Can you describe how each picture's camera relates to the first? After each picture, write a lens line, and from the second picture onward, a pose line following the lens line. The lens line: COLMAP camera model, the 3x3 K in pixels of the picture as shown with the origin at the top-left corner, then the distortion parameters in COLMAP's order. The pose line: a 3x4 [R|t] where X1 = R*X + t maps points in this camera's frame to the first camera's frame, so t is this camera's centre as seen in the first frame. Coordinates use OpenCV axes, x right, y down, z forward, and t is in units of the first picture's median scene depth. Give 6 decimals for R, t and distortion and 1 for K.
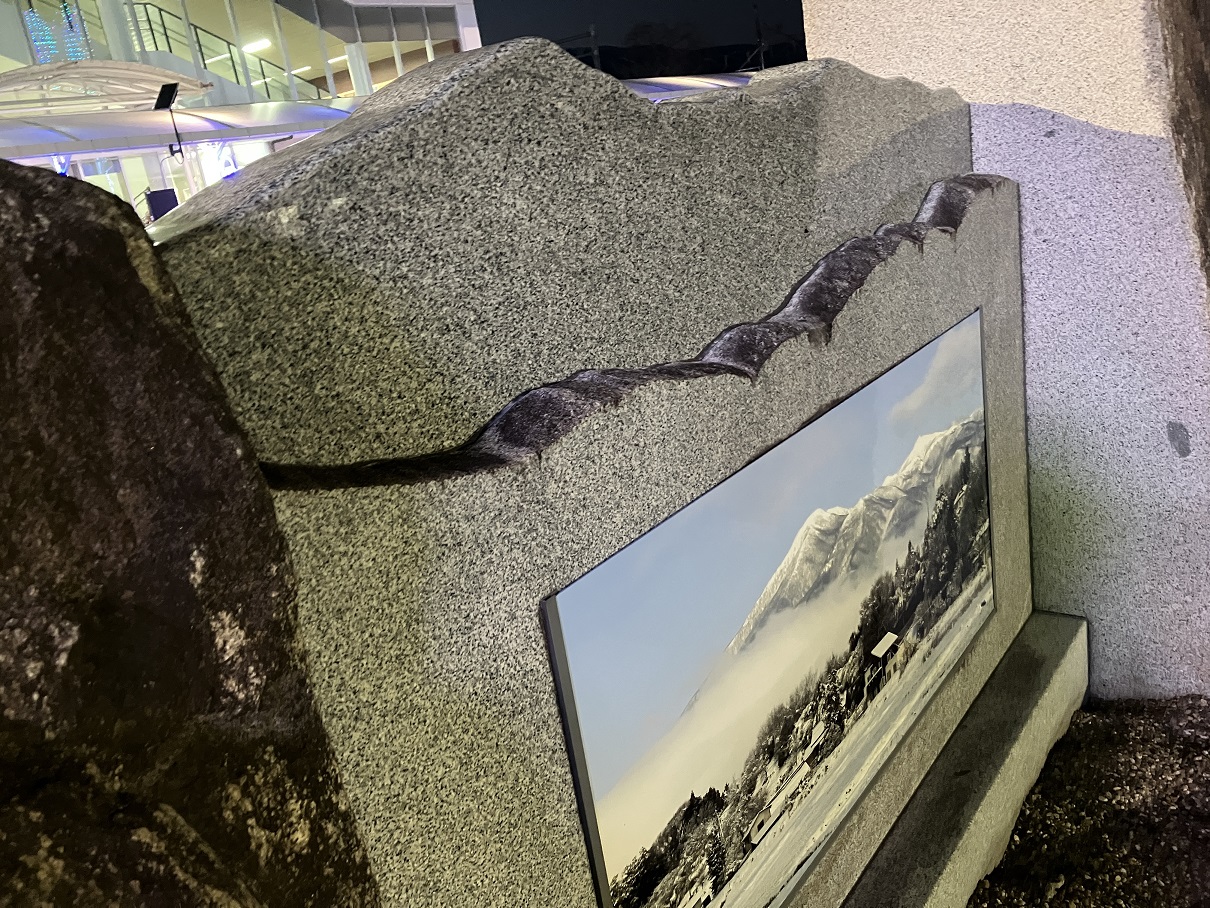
lens RADIAL K [[1016.2, 0, 605.0], [0, 1016.2, 454.0], [0, 0, 1]] dist [0.085238, -0.089200]
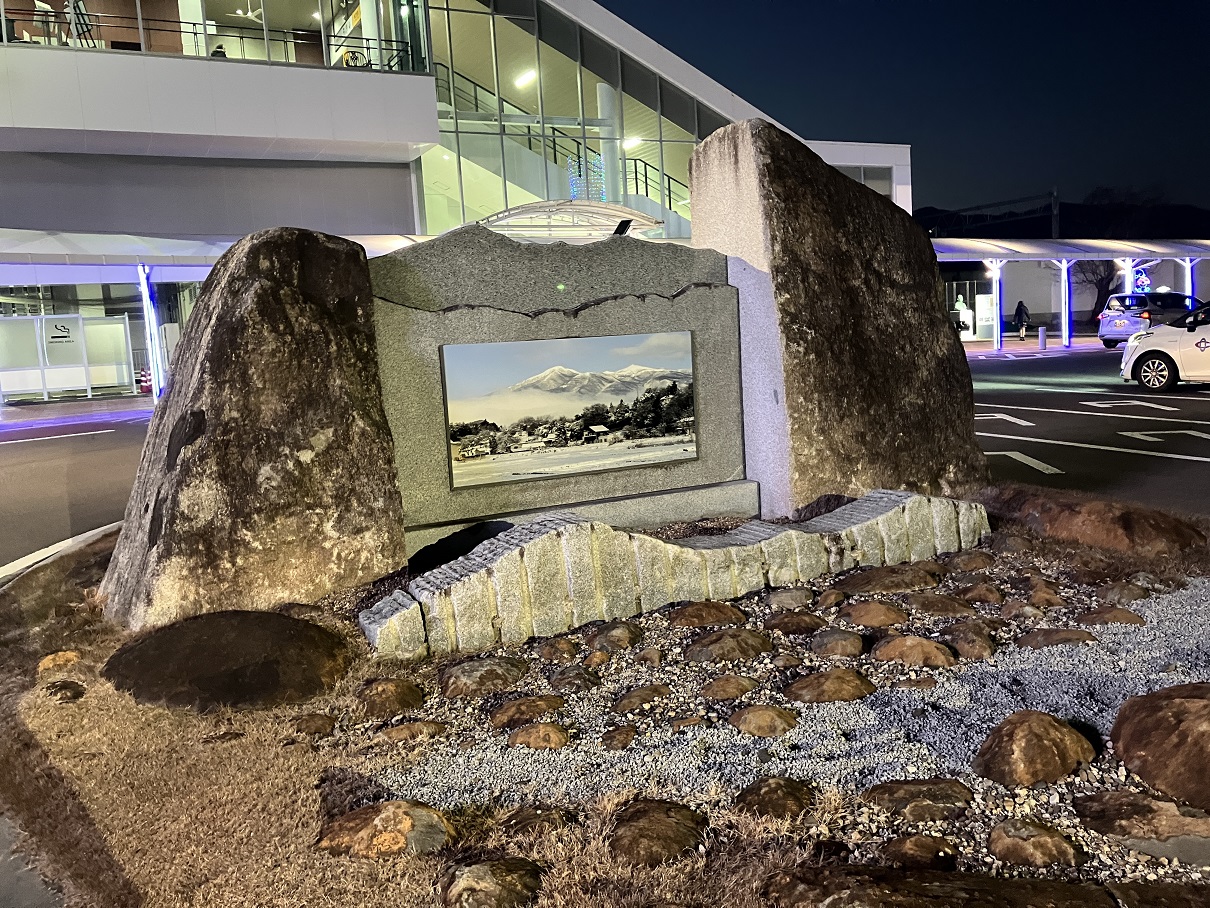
lens RADIAL K [[1016.2, 0, 605.0], [0, 1016.2, 454.0], [0, 0, 1]] dist [0.085238, -0.089200]
pose [[0.897730, 0.158591, -0.411011, 1.581694], [-0.209179, 0.974528, -0.080860, 0.517155], [0.387718, 0.158566, 0.908037, -1.713754]]
